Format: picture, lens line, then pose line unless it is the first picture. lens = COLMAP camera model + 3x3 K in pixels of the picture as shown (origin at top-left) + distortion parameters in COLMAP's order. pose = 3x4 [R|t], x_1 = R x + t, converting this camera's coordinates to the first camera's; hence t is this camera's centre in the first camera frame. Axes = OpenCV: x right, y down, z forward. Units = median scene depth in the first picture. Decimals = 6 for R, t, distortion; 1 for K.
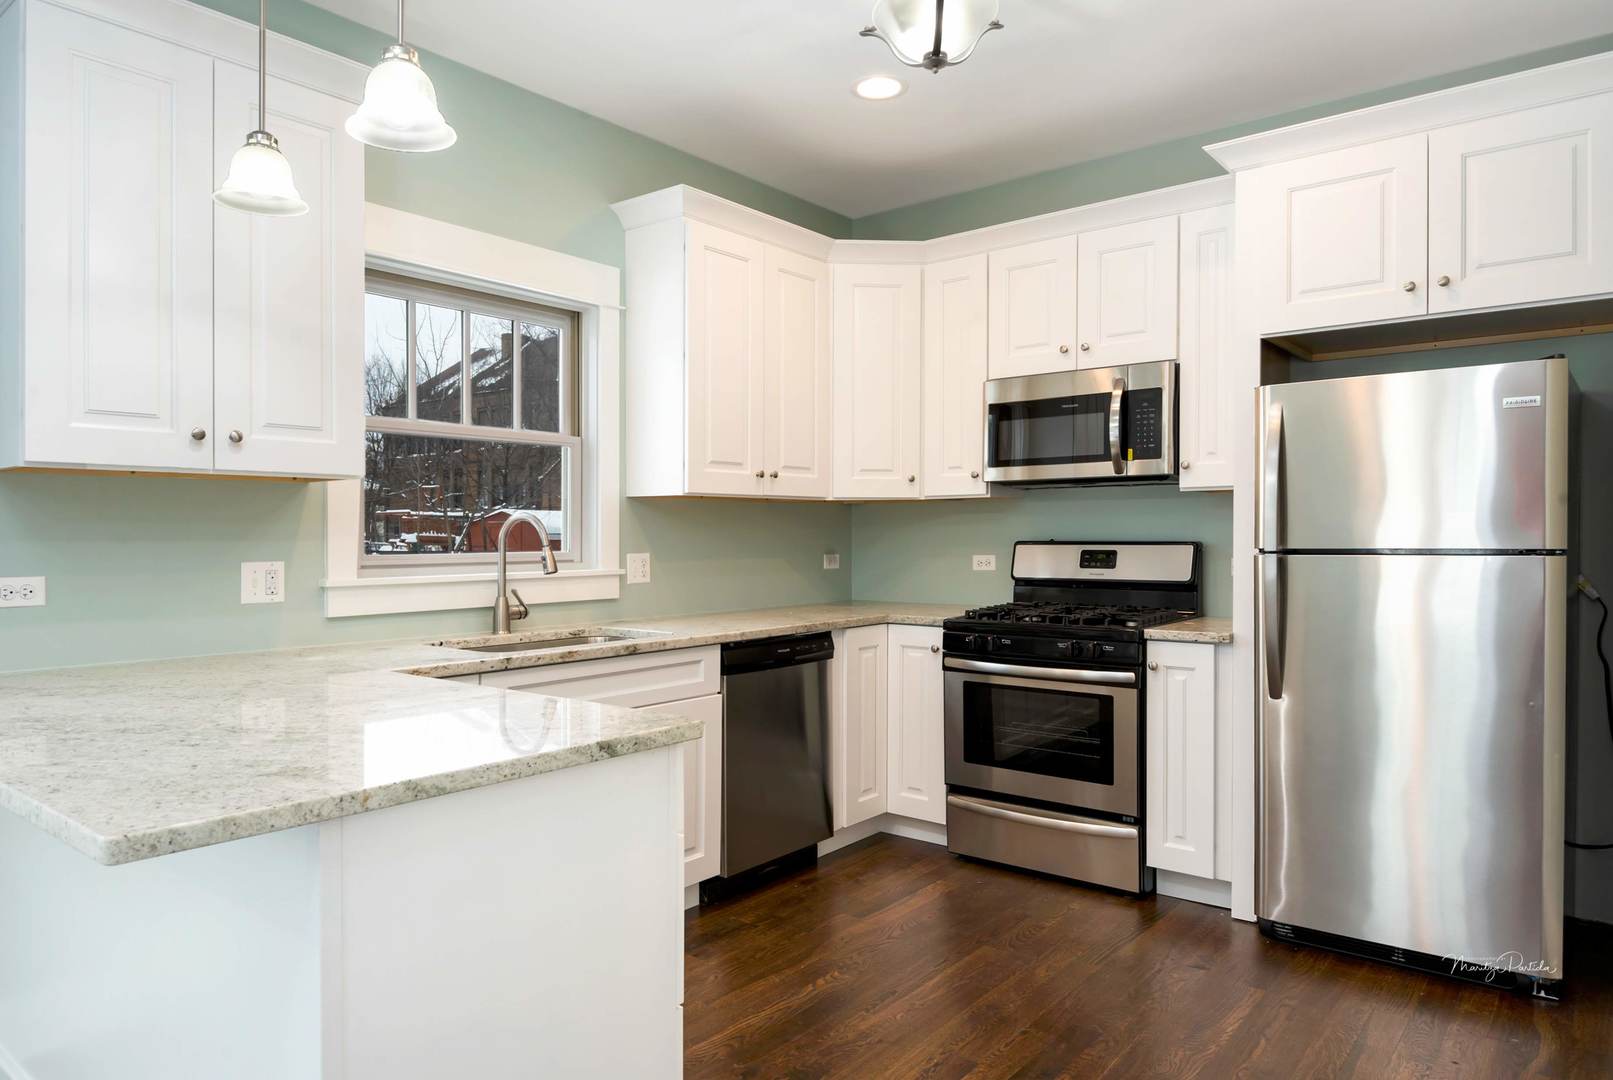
lens RADIAL K [[1024.9, 0, 816.5], [0, 1024.9, 548.6], [0, 0, 1]] dist [0.011259, -0.015109]
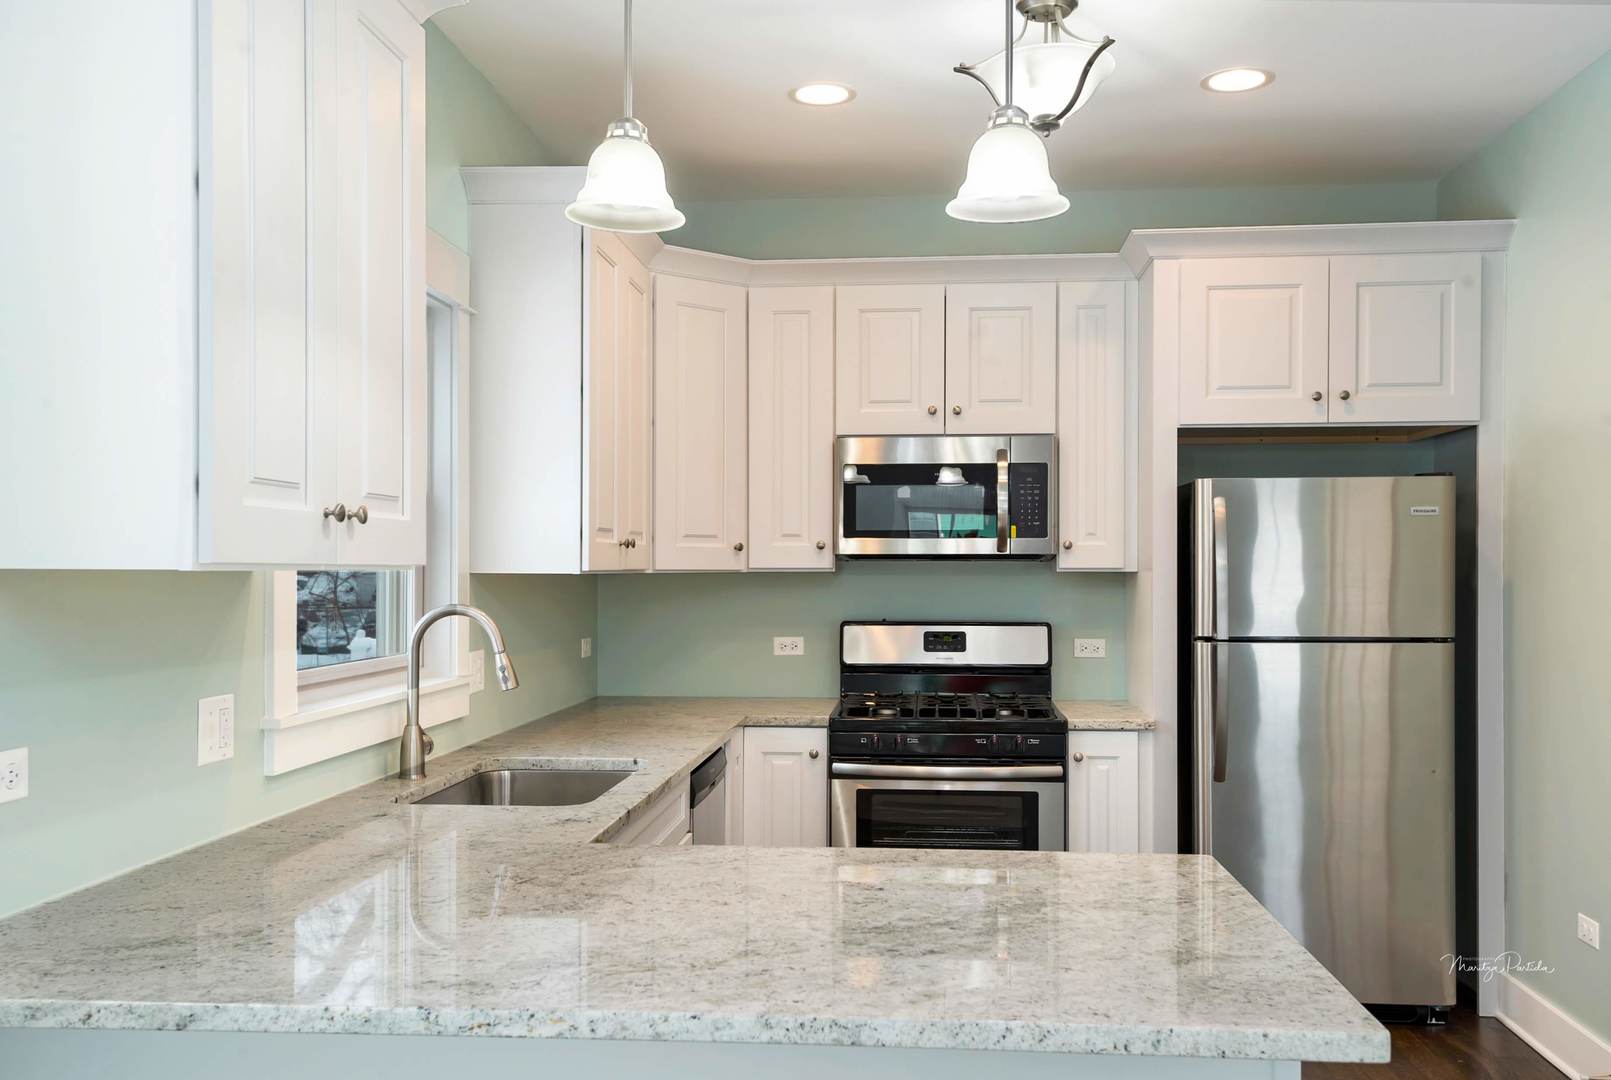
lens RADIAL K [[1383.6, 0, 814.1], [0, 1383.6, 576.0], [0, 0, 1]] dist [0.051024, -0.008861]
pose [[0.825093, 0.002880, 0.564989, -0.559416], [0.002348, 0.999961, -0.008526, -0.040991], [-0.564992, 0.008361, 0.825054, 0.061184]]
